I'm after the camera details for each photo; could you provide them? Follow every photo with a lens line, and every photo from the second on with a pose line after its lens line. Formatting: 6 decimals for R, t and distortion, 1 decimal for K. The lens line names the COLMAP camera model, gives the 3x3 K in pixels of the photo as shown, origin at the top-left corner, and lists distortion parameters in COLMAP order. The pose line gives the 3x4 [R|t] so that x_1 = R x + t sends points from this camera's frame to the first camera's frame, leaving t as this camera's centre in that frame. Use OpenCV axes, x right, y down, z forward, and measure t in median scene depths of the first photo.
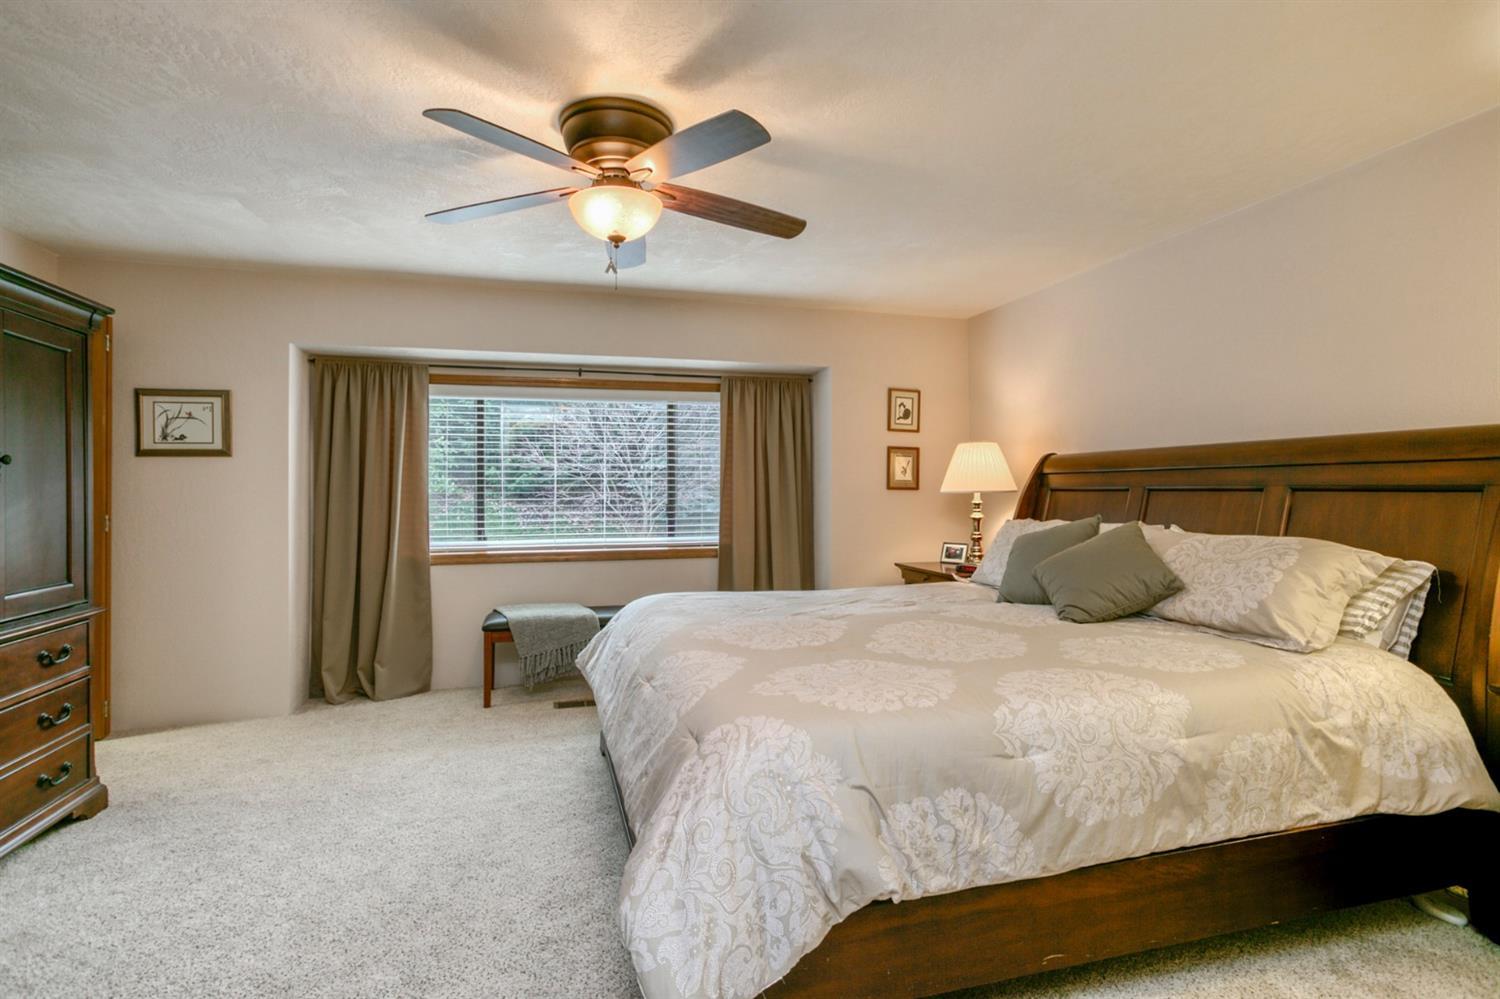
lens RADIAL K [[746.5, 0, 756.9], [0, 746.5, 483.9], [0, 0, 1]] dist [0.000400, 0.000221]
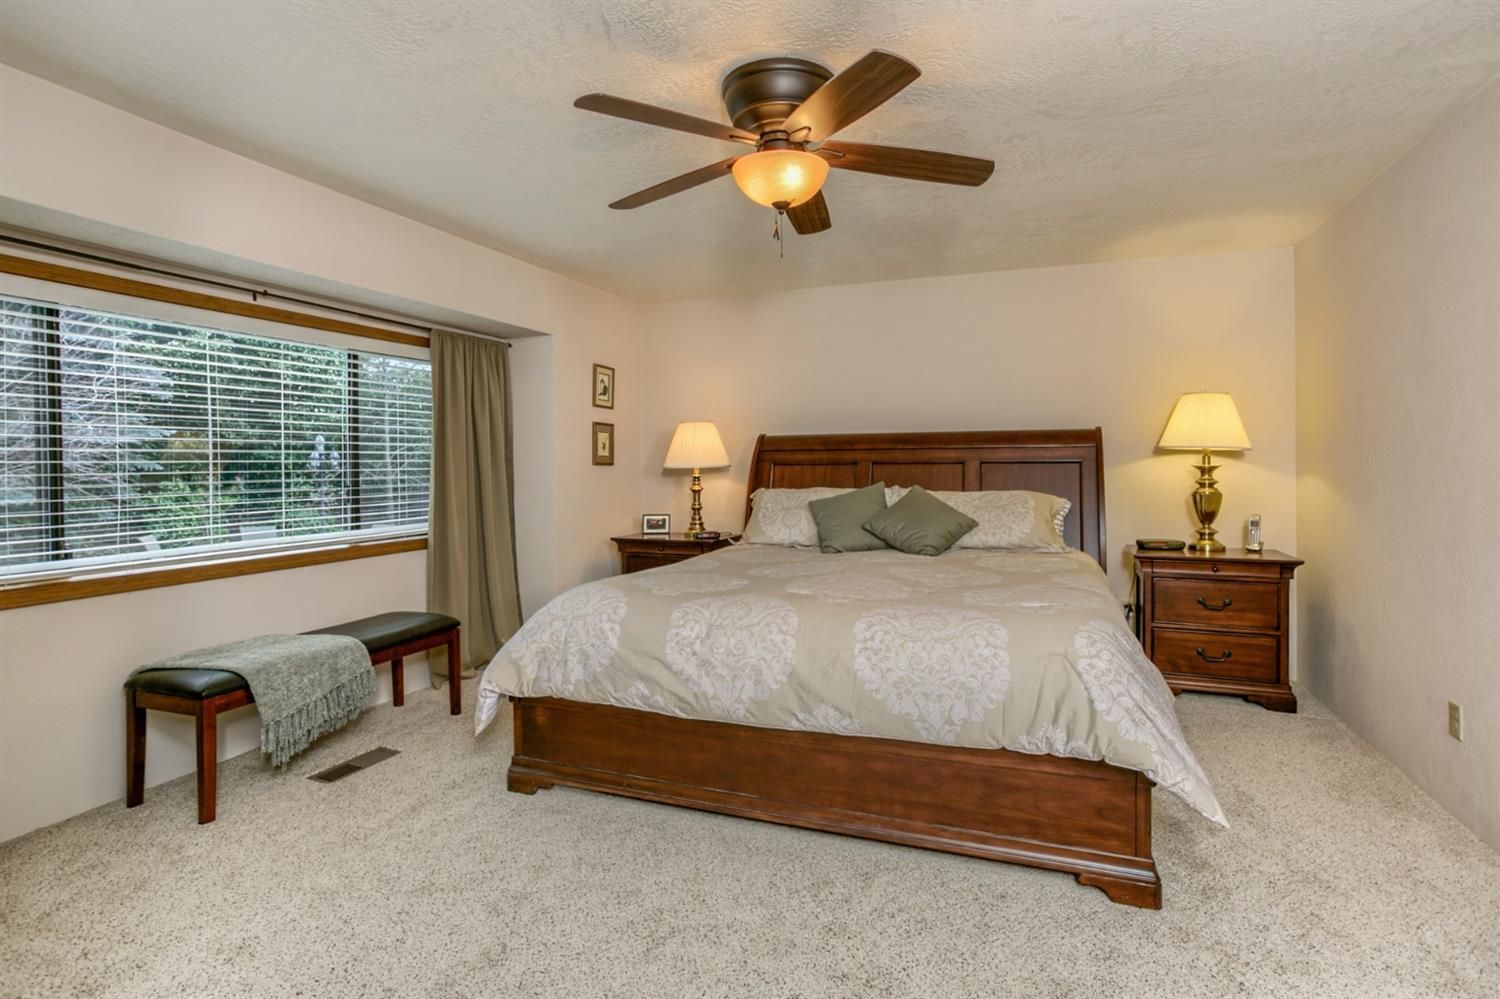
lens RADIAL K [[759.8, 0, 750.0], [0, 759.8, 467.3], [0, 0, 1]] dist [0.000527, 0.000228]
pose [[0.598127, -0.009440, 0.801346, -0.522038], [0.000973, 0.999938, 0.011053, -0.000606], [-0.801401, -0.005831, 0.598099, 0.231713]]
